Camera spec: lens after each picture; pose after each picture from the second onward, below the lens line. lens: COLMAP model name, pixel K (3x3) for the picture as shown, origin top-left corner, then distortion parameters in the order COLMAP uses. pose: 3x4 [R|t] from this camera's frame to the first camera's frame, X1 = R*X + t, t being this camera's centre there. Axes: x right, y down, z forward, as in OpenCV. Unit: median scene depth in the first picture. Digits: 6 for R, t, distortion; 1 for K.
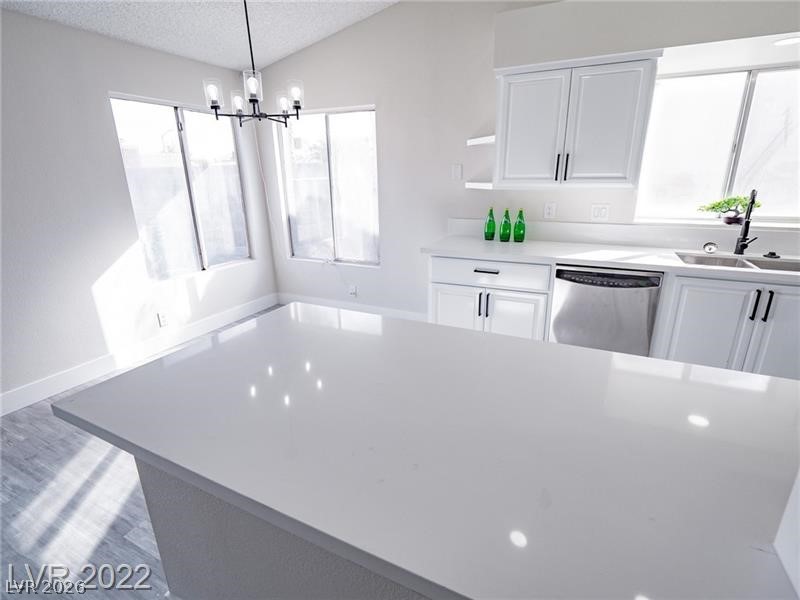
lens RADIAL K [[386.2, 0, 402.5], [0, 386.2, 296.7], [0, 0, 1]] dist [-0.005376, -0.006572]
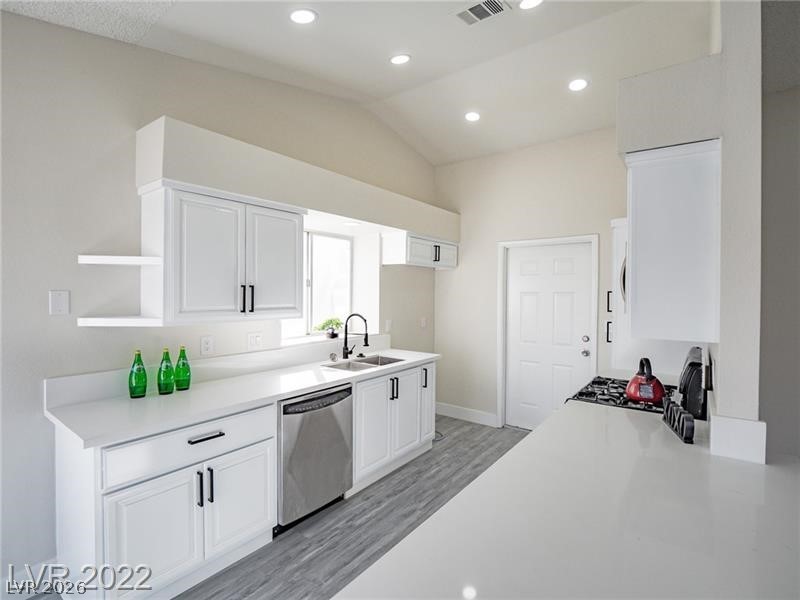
lens RADIAL K [[386.2, 0, 395.3], [0, 386.2, 297.4], [0, 0, 1]] dist [-0.005376, -0.006572]
pose [[0.215835, 0.002096, 0.976428, -0.392424], [0.282636, 0.957054, -0.064530, -0.164154], [-0.934630, 0.289901, 0.205973, 0.437490]]
